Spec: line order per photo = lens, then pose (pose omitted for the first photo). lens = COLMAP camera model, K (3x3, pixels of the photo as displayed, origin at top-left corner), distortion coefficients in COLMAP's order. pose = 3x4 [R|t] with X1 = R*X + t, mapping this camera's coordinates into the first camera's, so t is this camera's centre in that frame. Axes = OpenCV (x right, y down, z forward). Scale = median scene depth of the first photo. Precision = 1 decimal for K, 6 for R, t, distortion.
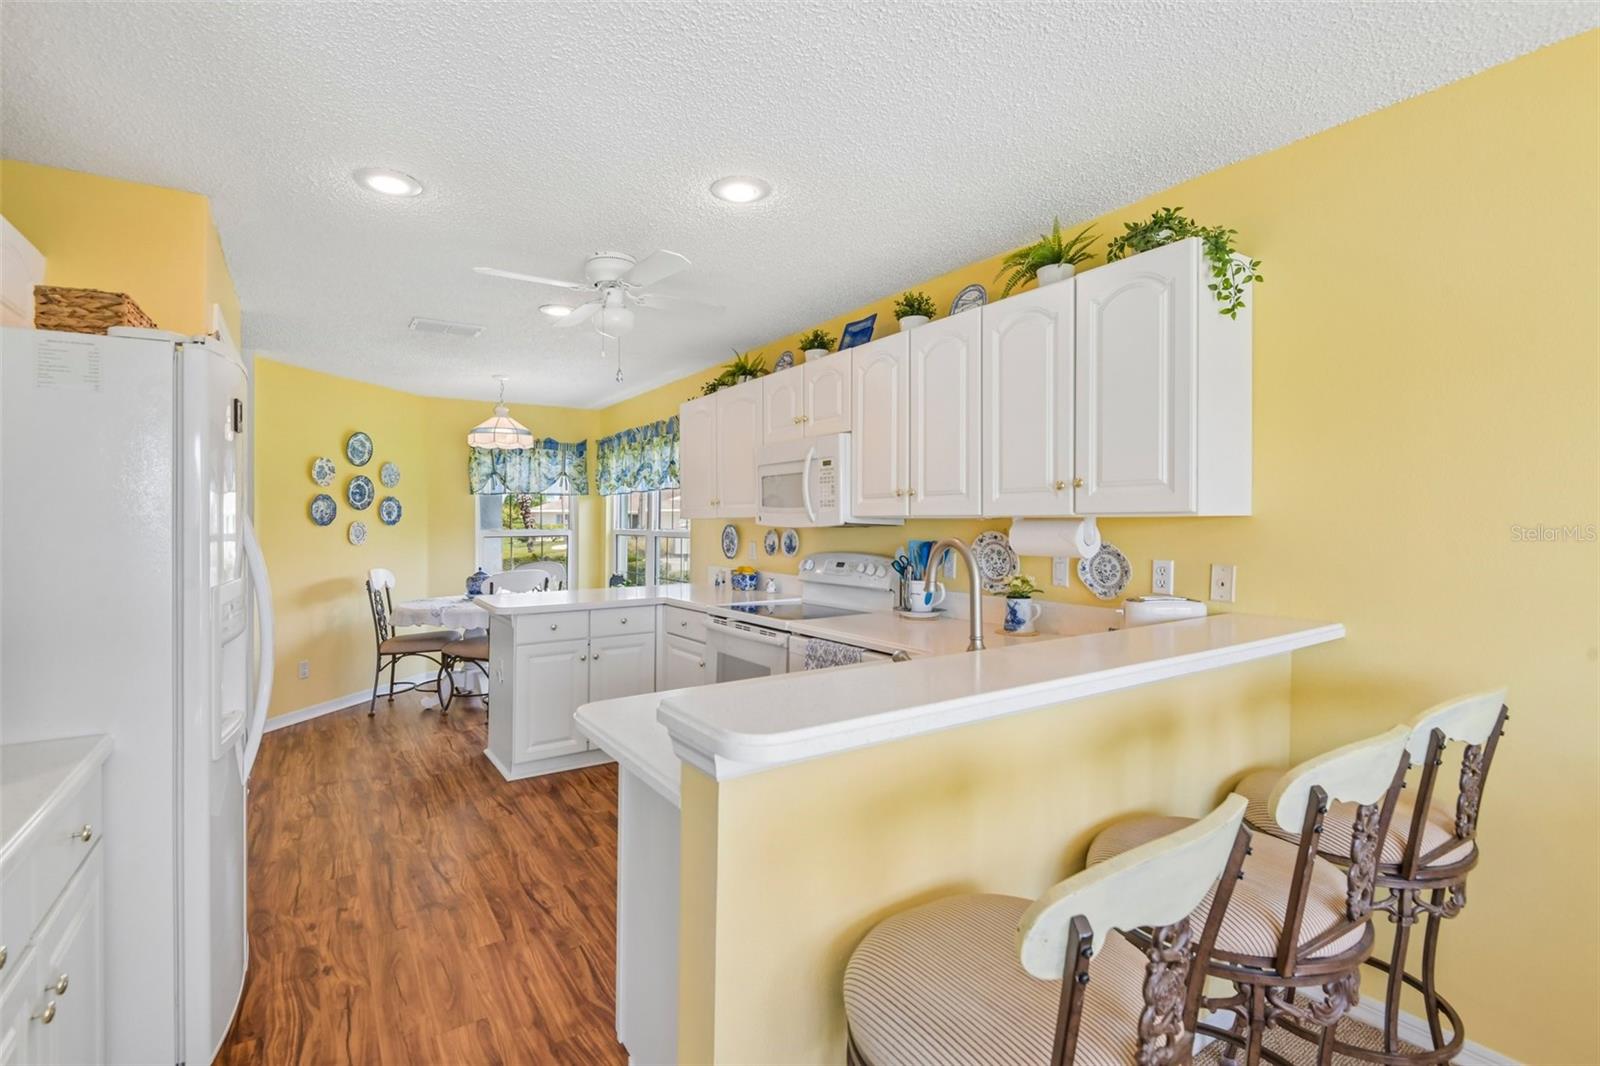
lens RADIAL K [[746.7, 0, 794.0], [0, 746.7, 516.2], [0, 0, 1]] dist [-0.002452, -0.011199]
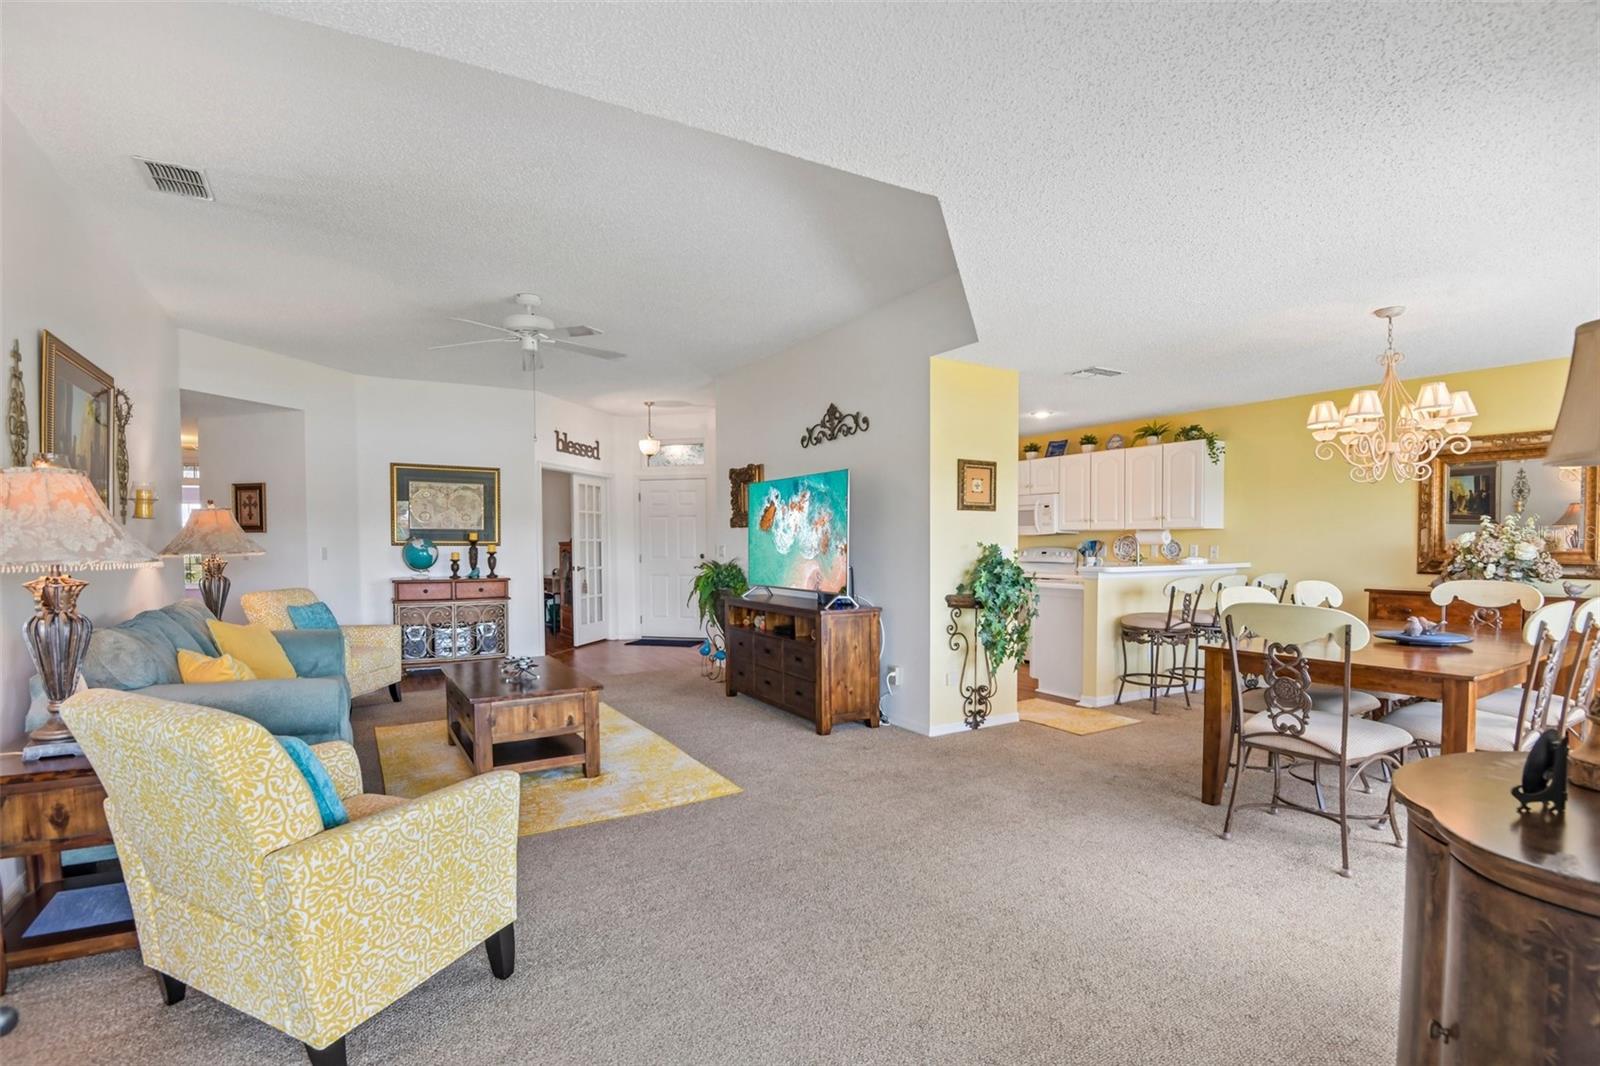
lens RADIAL K [[746.7, 0, 818.5], [0, 746.7, 558.1], [0, 0, 1]] dist [-0.002452, -0.011199]
pose [[0.999695, -0.000147, -0.024677, -0.522111], [0.000821, 0.999628, 0.027269, 0.020204], [0.024664, -0.027281, 0.999323, -1.136220]]
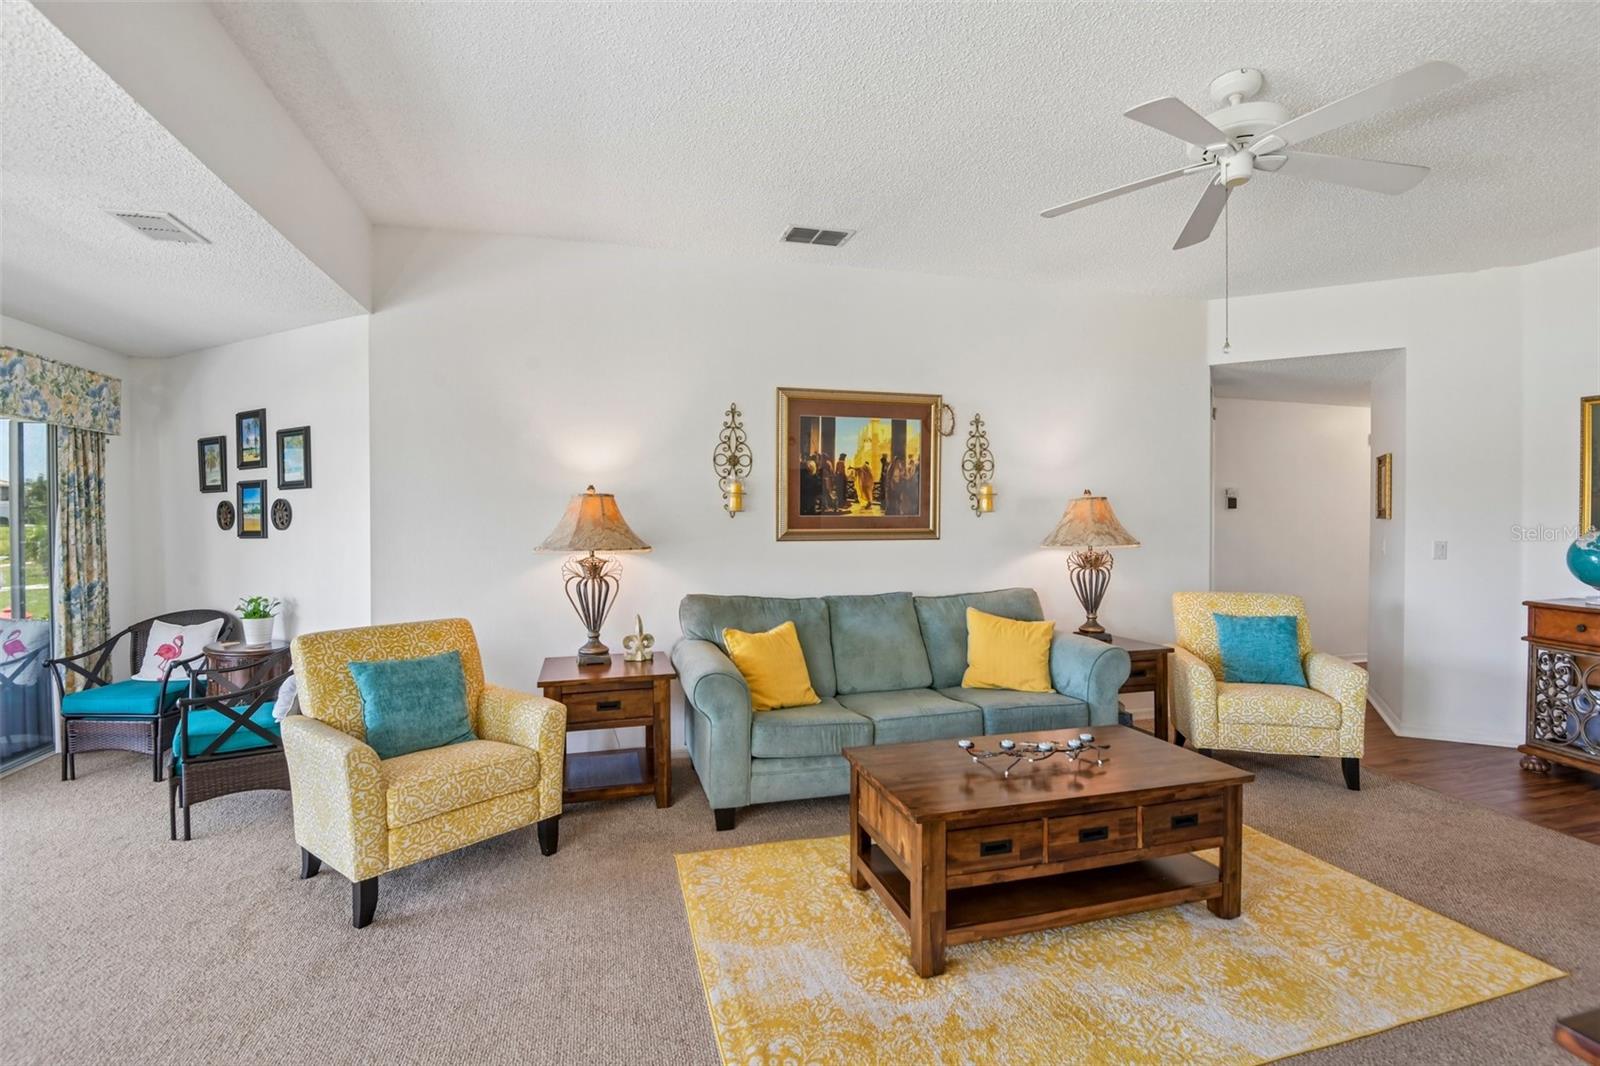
lens RADIAL K [[746.7, 0, 812.4], [0, 746.7, 527.7], [0, 0, 1]] dist [-0.002452, -0.011199]
pose [[-0.306049, 0.016051, -0.951880, -0.302466], [0.003881, 0.999871, 0.015612, -0.001207], [0.952008, 0.001084, -0.306072, -0.081106]]
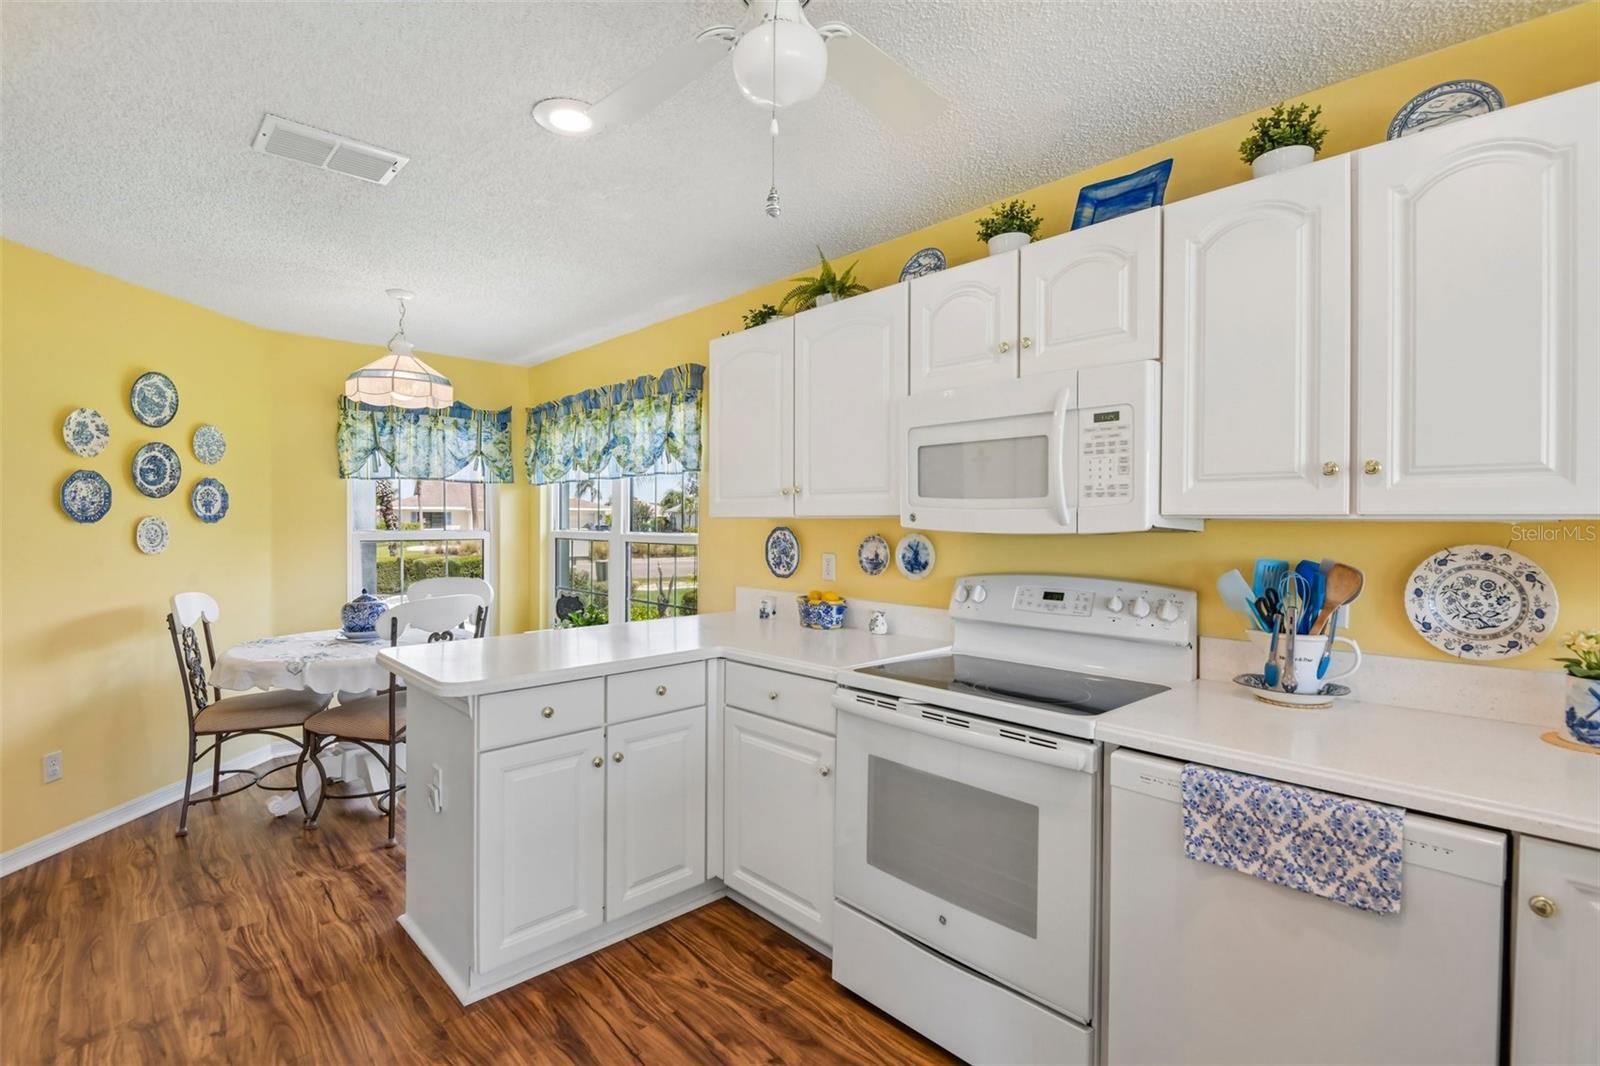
lens RADIAL K [[746.7, 0, 798.3], [0, 746.7, 536.9], [0, 0, 1]] dist [-0.002452, -0.011199]
pose [[0.984512, 0.005206, 0.175238, -0.239501], [-0.009848, 0.999623, 0.025631, 0.003983], [-0.175039, -0.026960, 0.984192, 0.436725]]
